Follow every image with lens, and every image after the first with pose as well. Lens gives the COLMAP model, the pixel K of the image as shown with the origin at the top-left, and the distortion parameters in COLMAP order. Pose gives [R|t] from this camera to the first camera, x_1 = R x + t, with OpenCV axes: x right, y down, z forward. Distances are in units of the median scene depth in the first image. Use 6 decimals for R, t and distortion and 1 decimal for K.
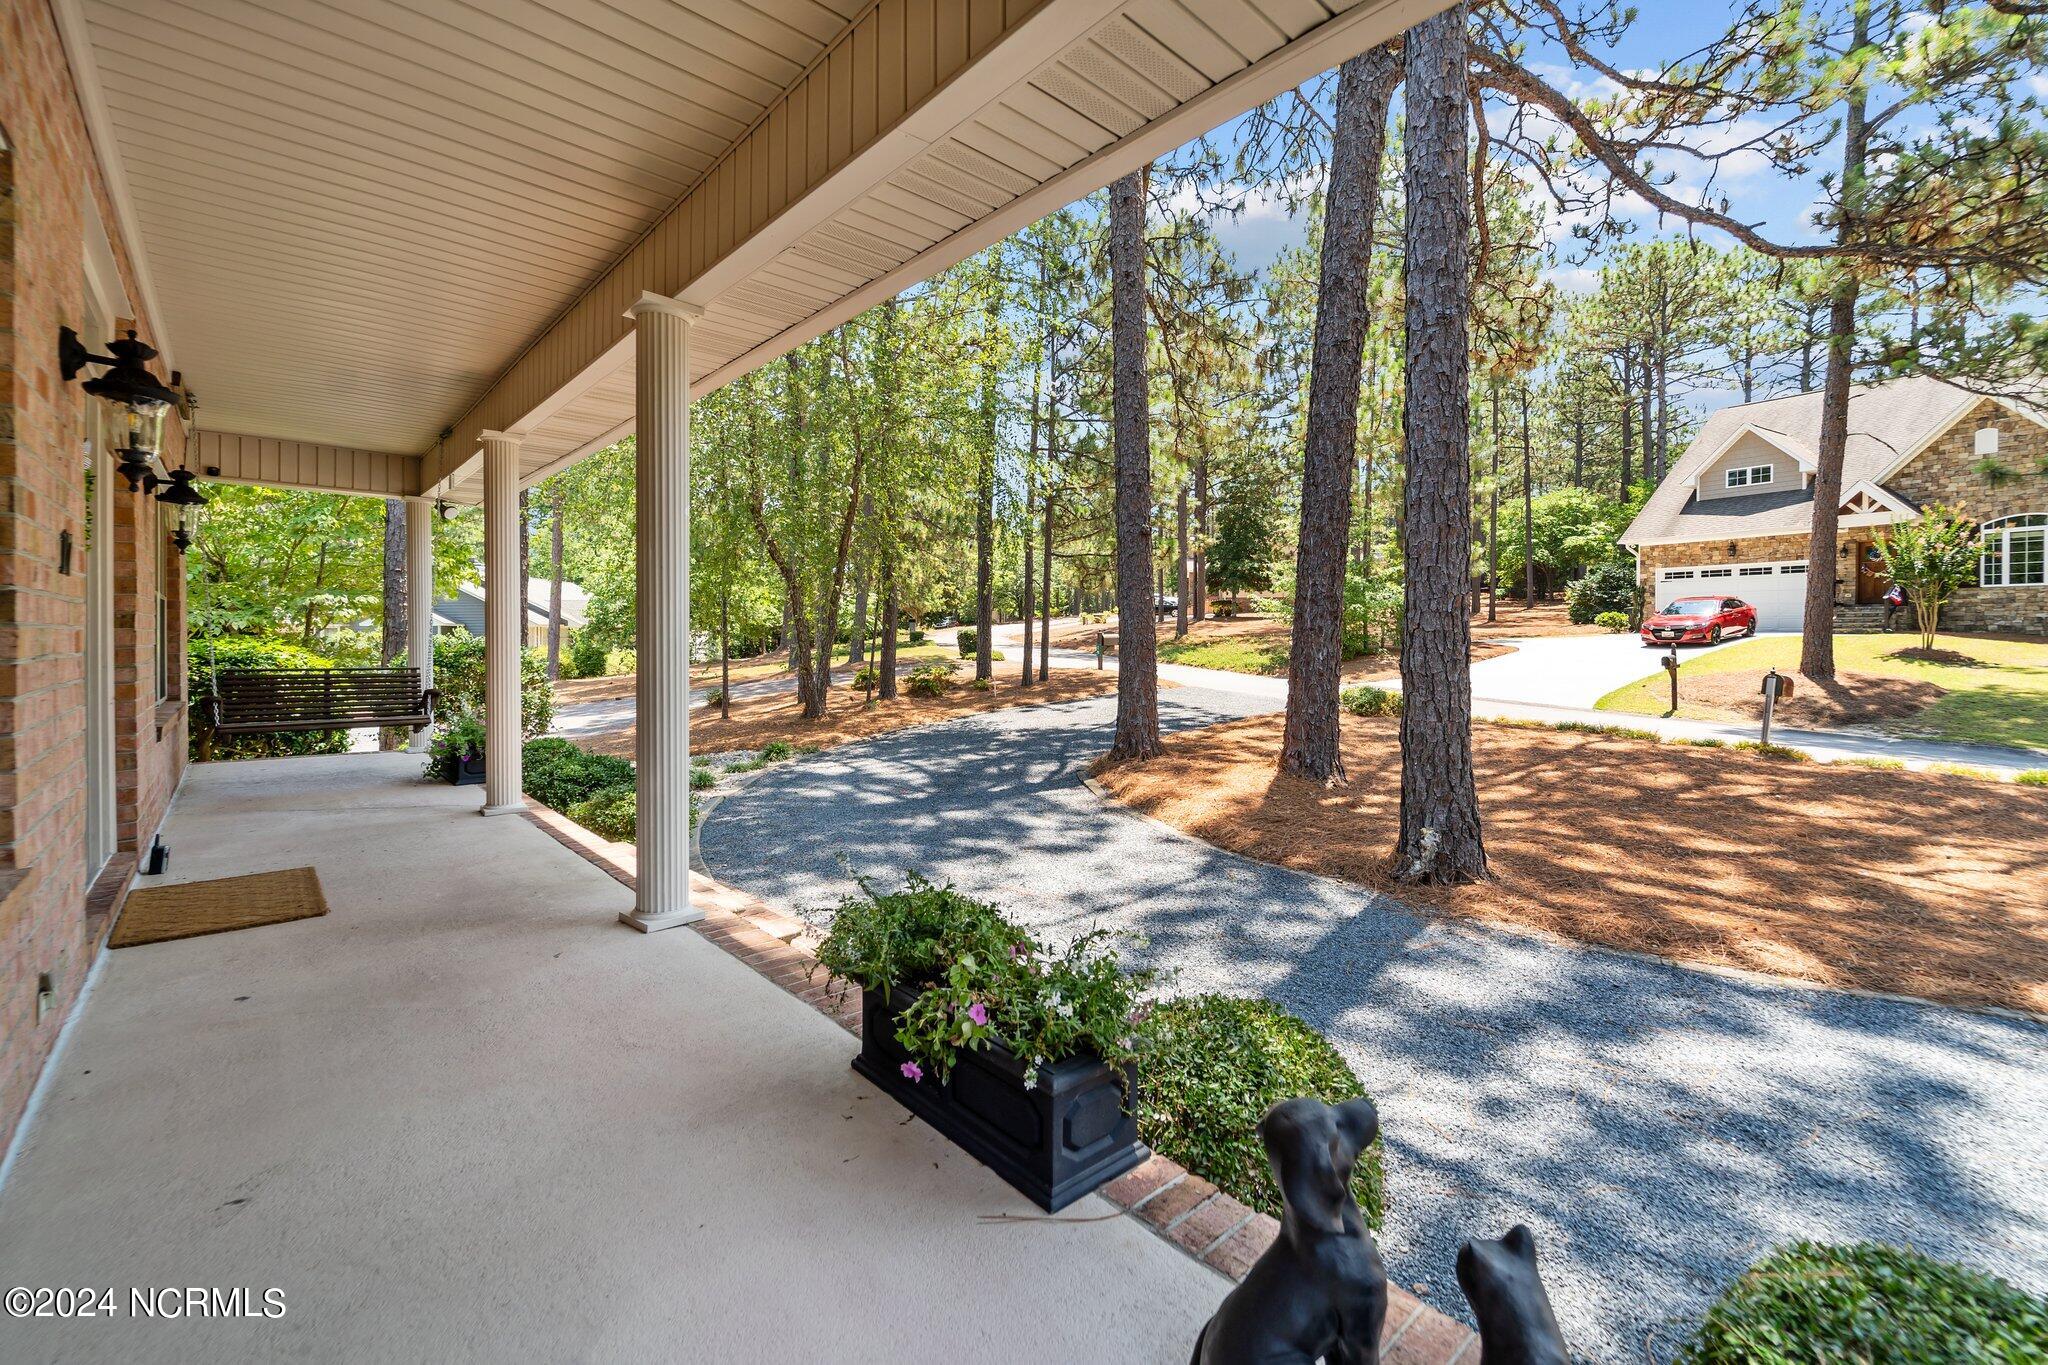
lens RADIAL K [[843.7, 0, 997.5], [0, 843.7, 637.8], [0, 0, 1]] dist [0.002027, -0.000655]
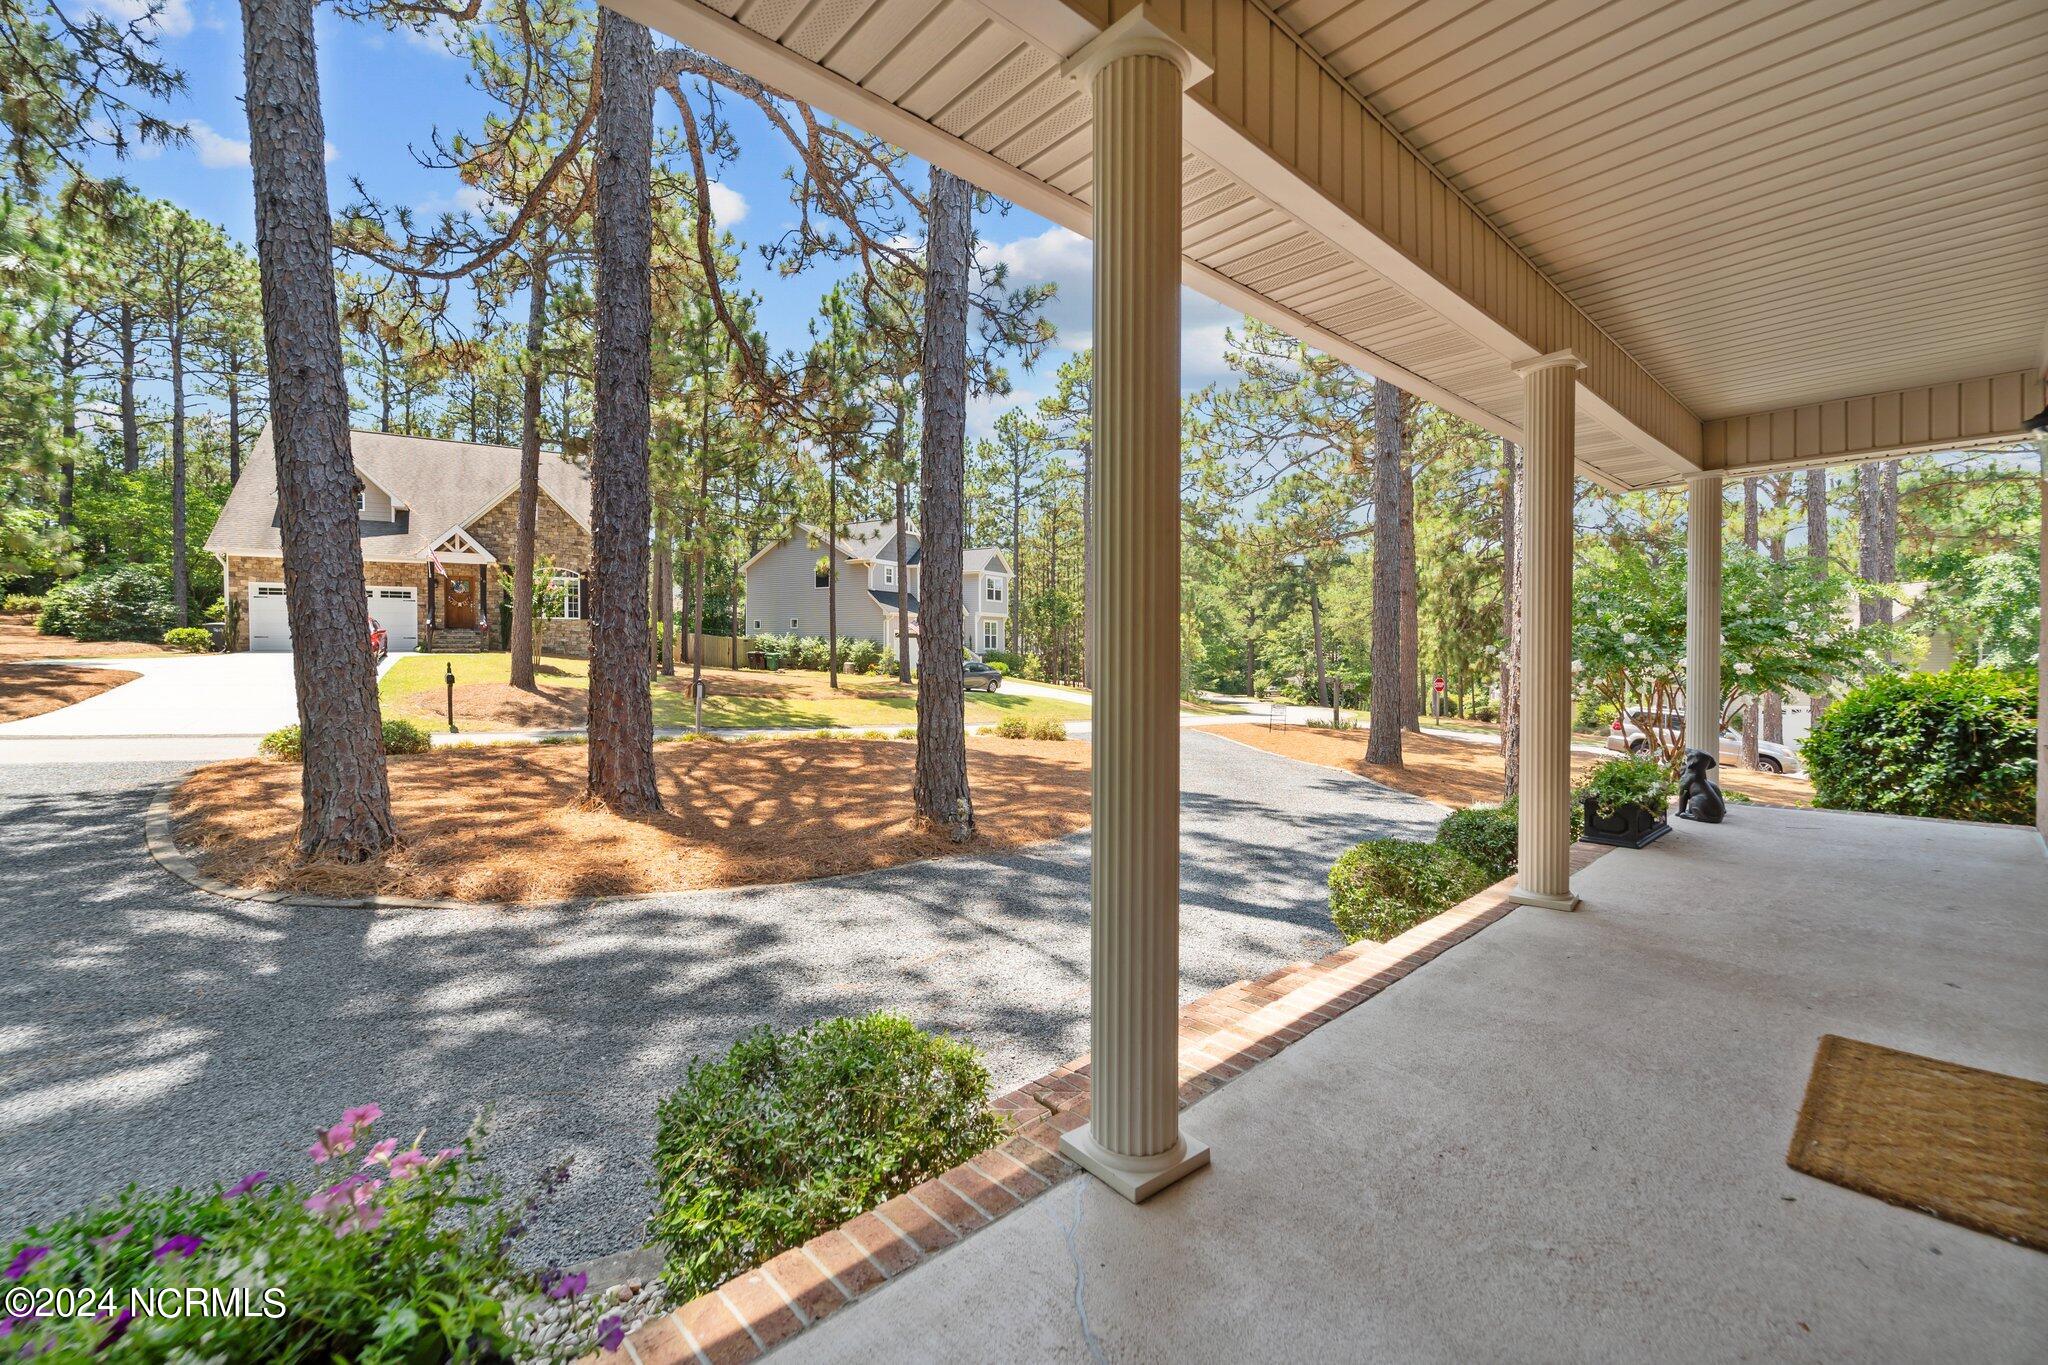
lens RADIAL K [[843.7, 0, 1024.1], [0, 843.7, 673.5], [0, 0, 1]] dist [0.002027, -0.000655]
pose [[-0.005939, -0.026432, 0.999633, -0.183809], [0.007038, 0.999625, 0.026474, -0.001336], [-0.999958, 0.007193, -0.005751, 0.206115]]
